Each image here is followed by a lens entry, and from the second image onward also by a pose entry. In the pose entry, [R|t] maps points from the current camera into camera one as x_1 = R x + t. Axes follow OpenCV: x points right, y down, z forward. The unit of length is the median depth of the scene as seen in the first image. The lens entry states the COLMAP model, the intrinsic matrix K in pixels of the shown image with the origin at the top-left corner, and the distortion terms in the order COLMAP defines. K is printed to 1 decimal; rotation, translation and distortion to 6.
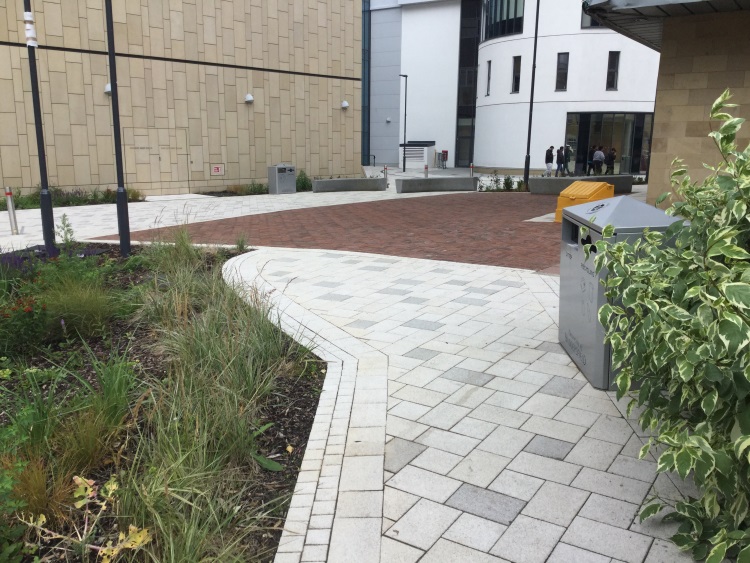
lens RADIAL K [[682.6, 0, 358.8], [0, 682.6, 280.6], [0, 0, 1]] dist [0.053778, 0.000000]
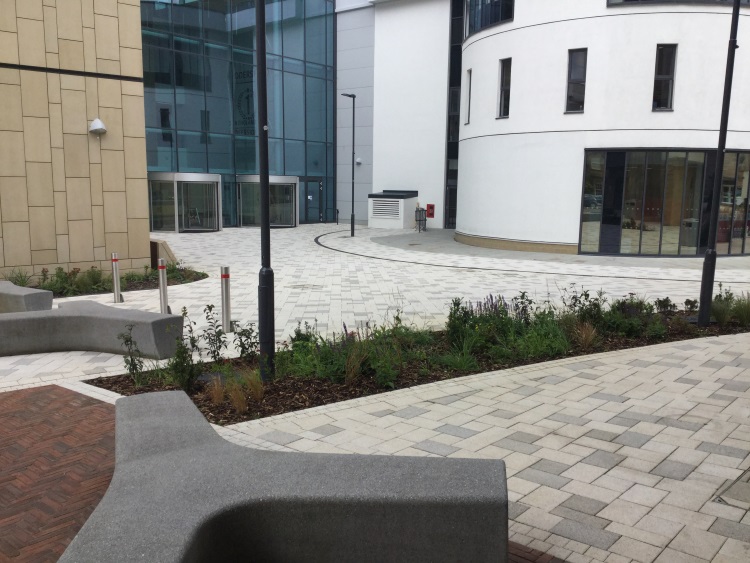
lens RADIAL K [[682.6, 0, 370.1], [0, 682.6, 278.5], [0, 0, 1]] dist [0.053778, 0.000000]
pose [[0.994014, 0.022298, -0.106949, 0.187622], [-0.028983, 0.997694, -0.061365, -0.093098], [0.105334, 0.064097, 0.992369, 0.407806]]
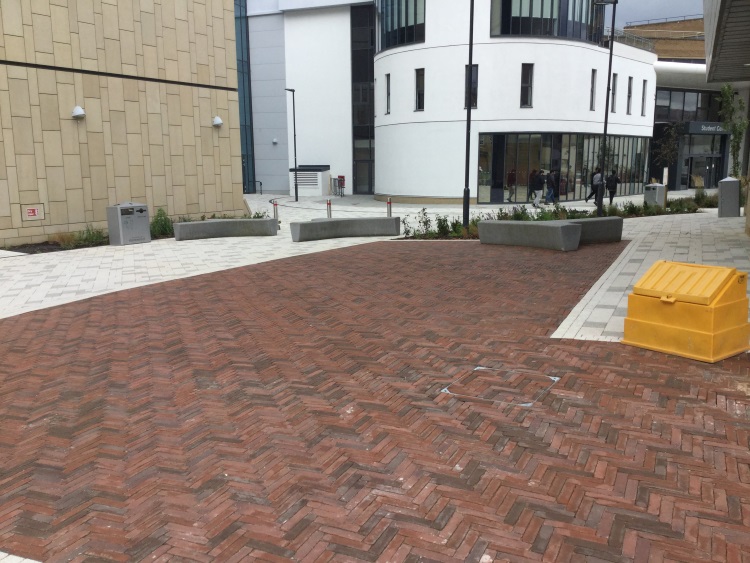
lens RADIAL K [[682.6, 0, 370.5], [0, 682.6, 285.6], [0, 0, 1]] dist [0.053778, 0.000000]
pose [[0.984039, -0.044043, 0.172418, 0.006294], [0.048028, 0.998665, -0.019005, -0.039240], [-0.171350, 0.026982, 0.984841, 0.169035]]
